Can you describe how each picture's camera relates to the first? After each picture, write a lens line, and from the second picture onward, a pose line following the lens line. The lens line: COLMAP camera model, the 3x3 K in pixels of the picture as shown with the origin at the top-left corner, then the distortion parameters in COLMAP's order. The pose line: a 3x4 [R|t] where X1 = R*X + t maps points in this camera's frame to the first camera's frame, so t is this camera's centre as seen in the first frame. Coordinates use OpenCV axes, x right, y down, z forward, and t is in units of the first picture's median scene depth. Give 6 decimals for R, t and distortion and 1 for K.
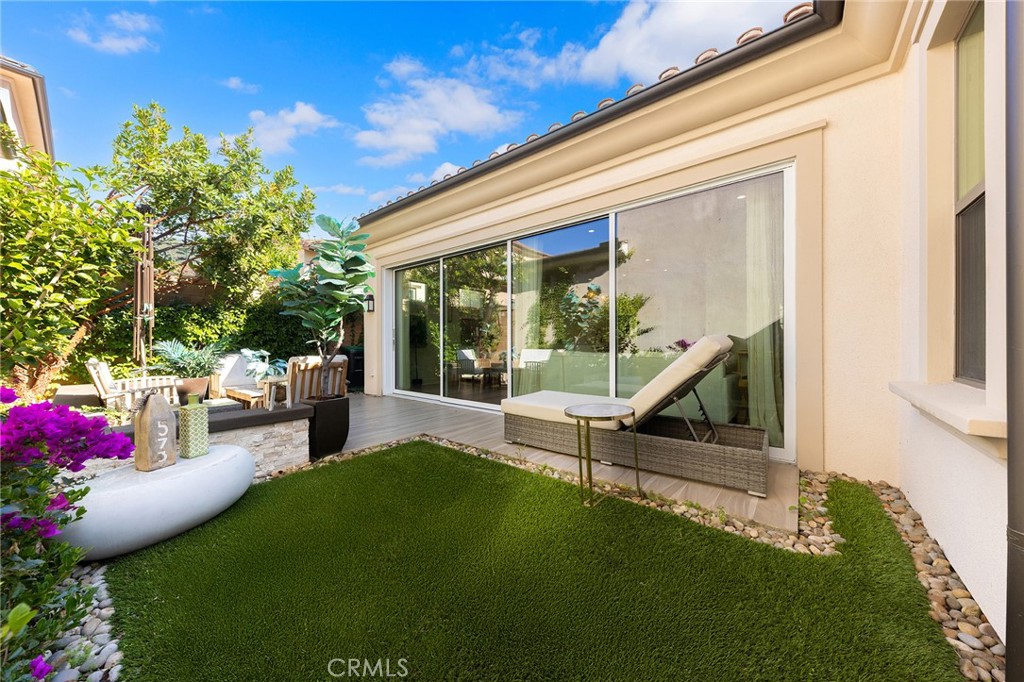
lens RADIAL K [[347.4, 0, 512.0], [0, 347.4, 341.0], [0, 0, 1]] dist [0.000696, 0.000068]
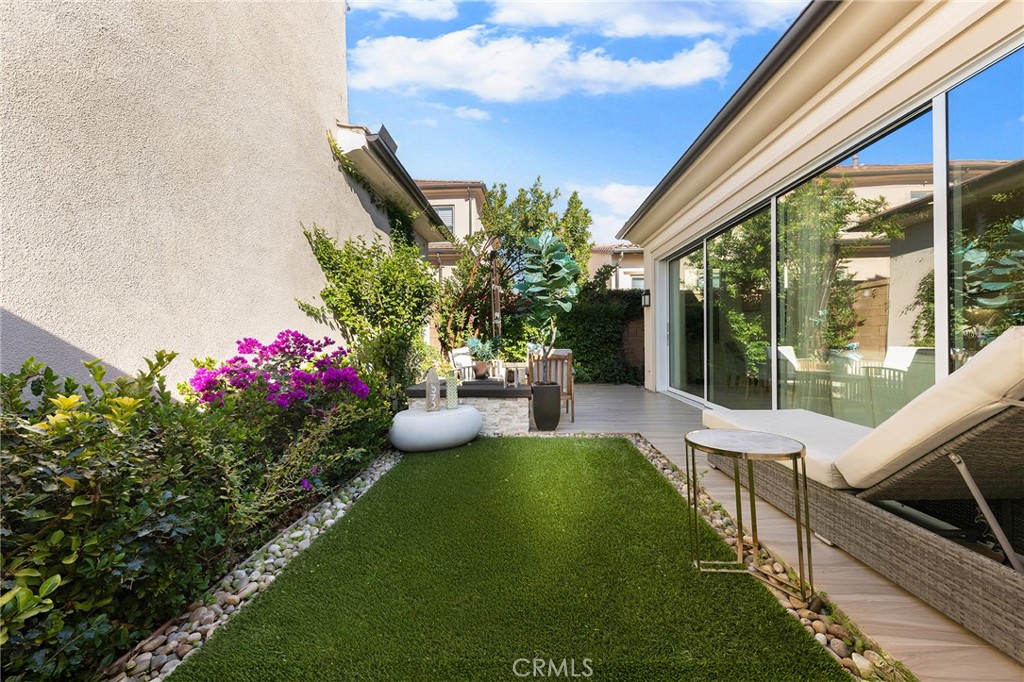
lens RADIAL K [[357.0, 0, 512.0], [0, 357.0, 341.0], [0, 0, 1]] dist [0.000722, 0.000054]
pose [[0.578797, 0.007204, -0.815440, 0.377577], [0.008579, 0.999852, 0.014923, -0.006397], [0.815426, -0.015634, 0.578650, 0.161126]]
